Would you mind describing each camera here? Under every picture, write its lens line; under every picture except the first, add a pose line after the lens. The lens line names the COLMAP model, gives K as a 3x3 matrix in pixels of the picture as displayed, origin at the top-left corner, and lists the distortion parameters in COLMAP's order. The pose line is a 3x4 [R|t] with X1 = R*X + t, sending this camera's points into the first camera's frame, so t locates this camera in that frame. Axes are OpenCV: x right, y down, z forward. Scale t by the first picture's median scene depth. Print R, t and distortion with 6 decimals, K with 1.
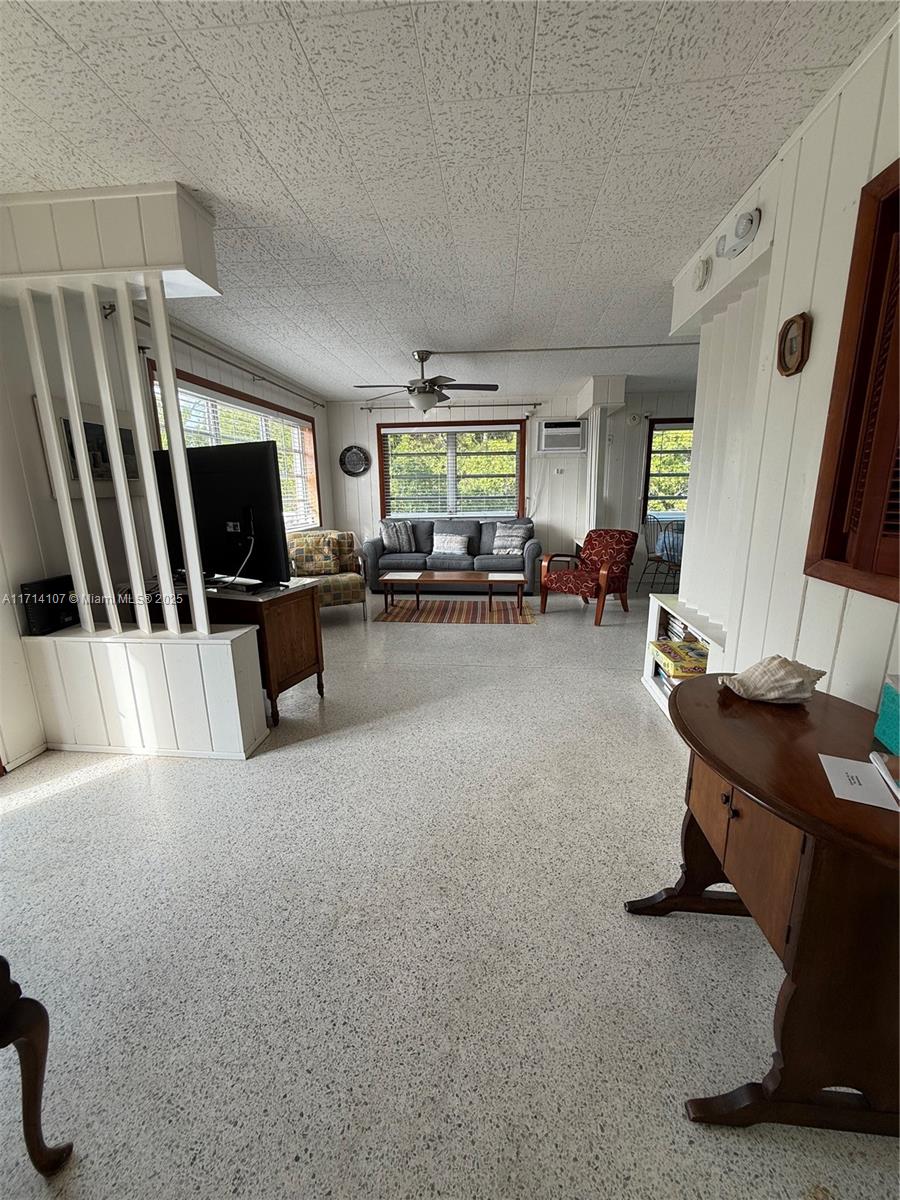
lens RADIAL K [[480.6, 0, 449.5], [0, 480.6, 598.3], [0, 0, 1]] dist [0.002040, 0.000353]
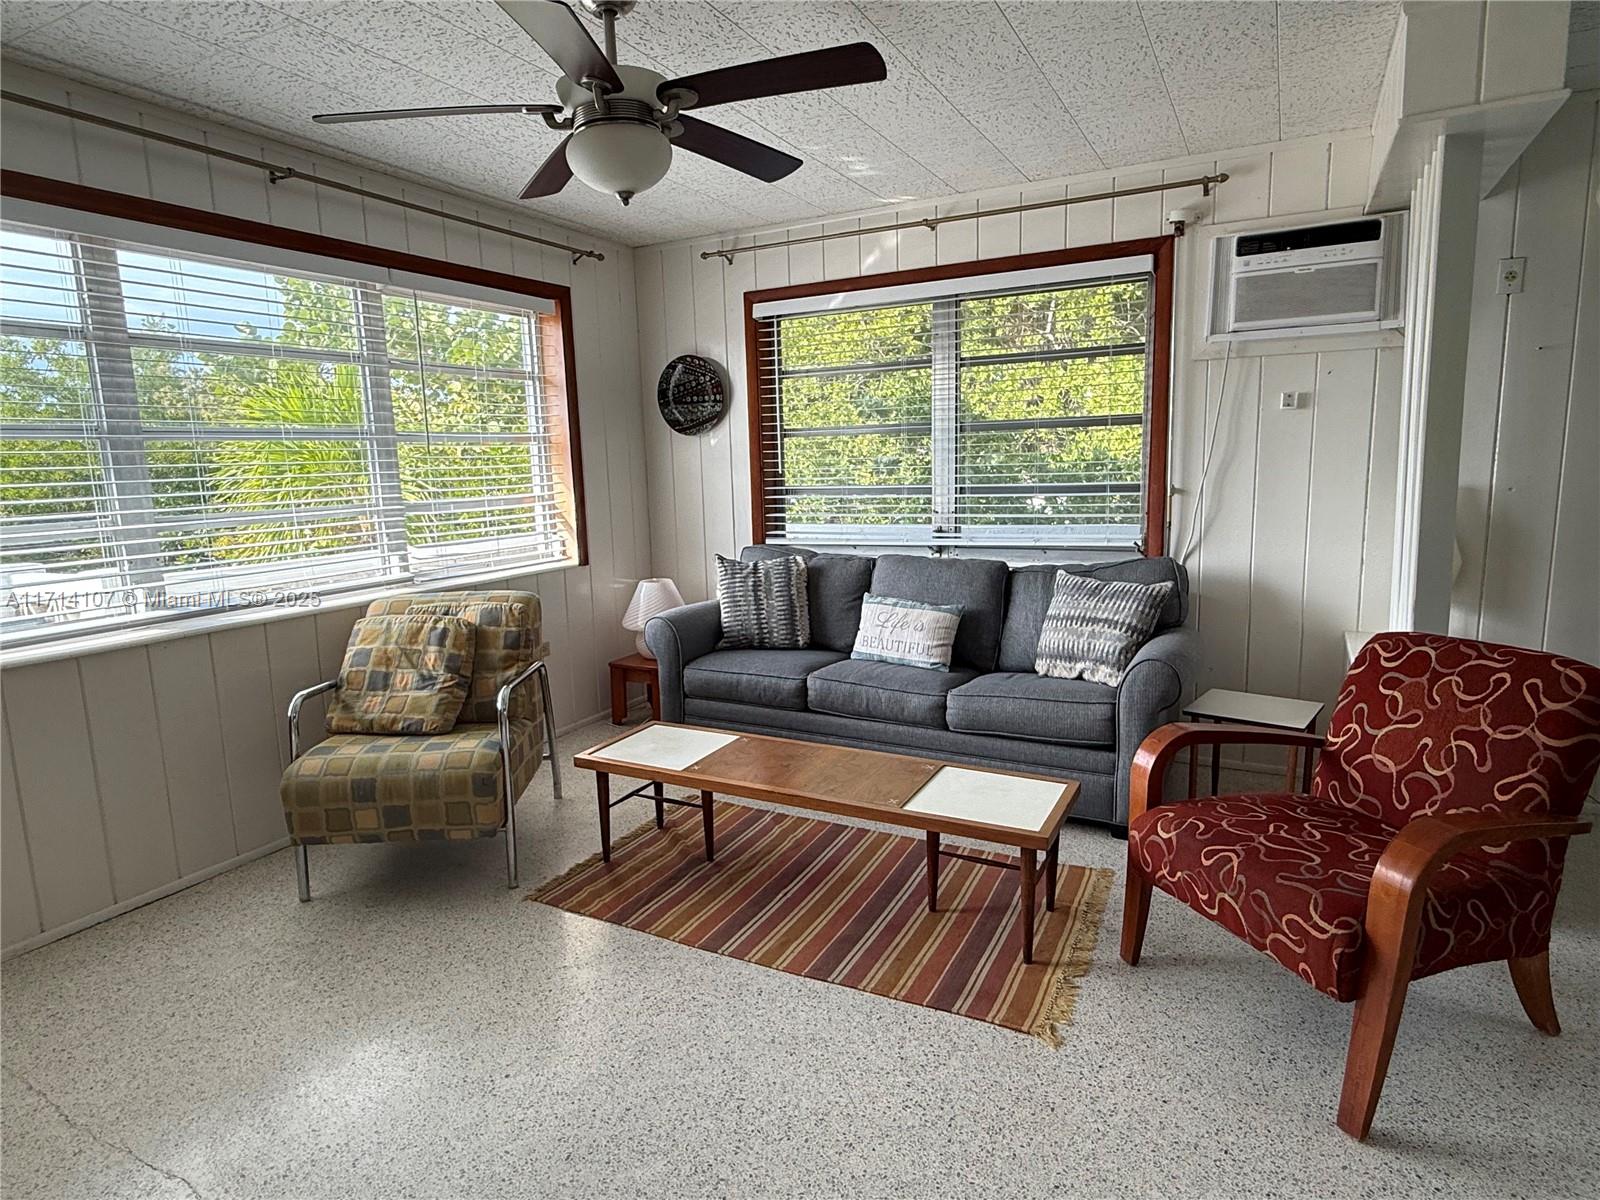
lens RADIAL K [[898.7, 0, 798.9], [0, 898.7, 598.6], [0, 0, 1]] dist [-0.003303, -0.000363]
pose [[0.921607, 0.046544, -0.385324, 0.169647], [-0.070020, 0.996432, -0.047112, -0.100912], [0.381757, 0.070400, 0.921578, 0.404847]]
